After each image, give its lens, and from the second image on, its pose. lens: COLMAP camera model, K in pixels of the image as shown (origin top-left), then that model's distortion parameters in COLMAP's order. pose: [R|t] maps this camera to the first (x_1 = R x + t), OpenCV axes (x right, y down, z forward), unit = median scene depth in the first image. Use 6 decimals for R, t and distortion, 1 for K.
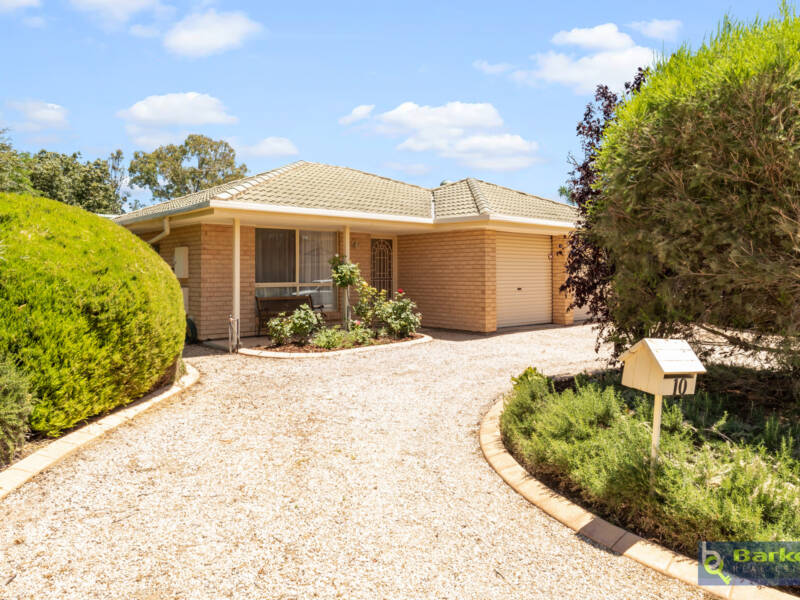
lens RADIAL K [[564.1, 0, 397.7], [0, 564.1, 297.8], [0, 0, 1]] dist [0.003857, -0.003715]
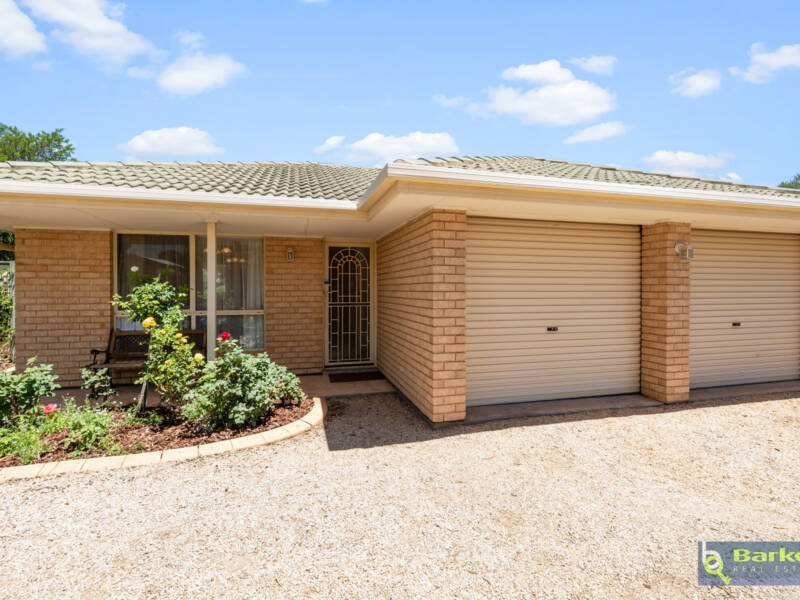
lens RADIAL K [[388.3, 0, 403.1], [0, 388.3, 299.7], [0, 0, 1]] dist [0.000638, -0.001623]
pose [[0.894984, 0.012824, -0.445915, 0.292020], [-0.019759, 0.999745, -0.010905, -0.041918], [0.445661, 0.018571, 0.895009, 0.714740]]
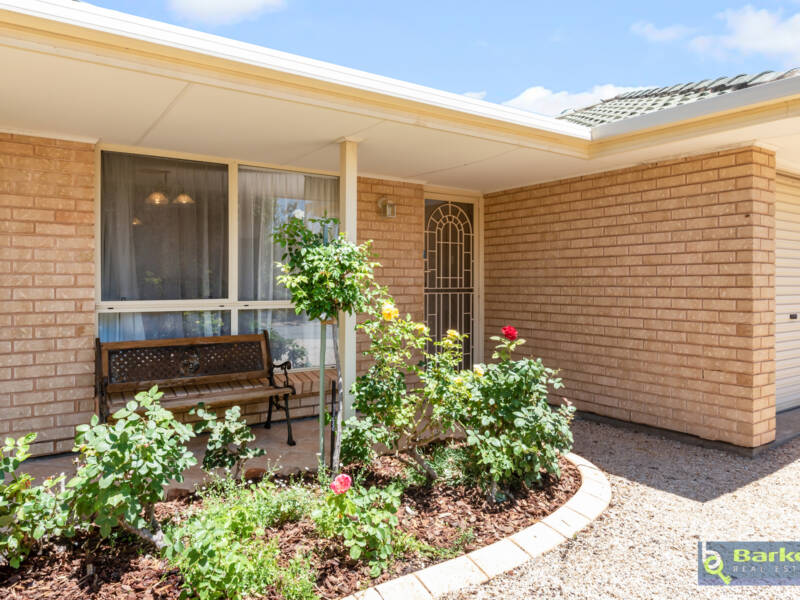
lens RADIAL K [[564.1, 0, 398.2], [0, 564.1, 295.6], [0, 0, 1]] dist [0.003857, -0.003715]
pose [[0.992441, 0.004428, -0.122639, -0.016280], [-0.006889, 0.999783, -0.019650, -0.024143], [0.122526, 0.020347, 0.992257, 0.655993]]
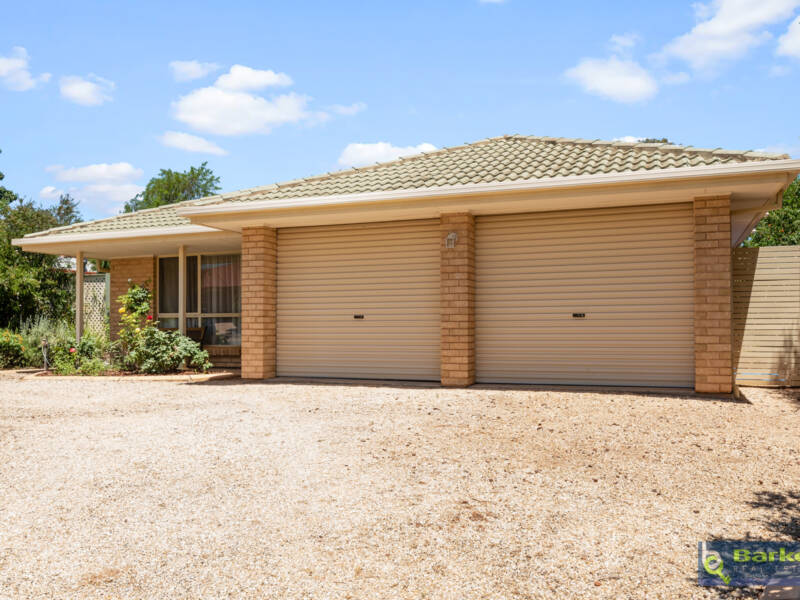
lens RADIAL K [[698.9, 0, 404.3], [0, 698.9, 331.0], [0, 0, 1]] dist [0.001418, -0.002413]
pose [[0.460121, -0.000556, -0.887856, 1.038466], [-0.033119, 0.999293, -0.017789, 0.012597], [0.887238, 0.037590, 0.459777, 0.812892]]
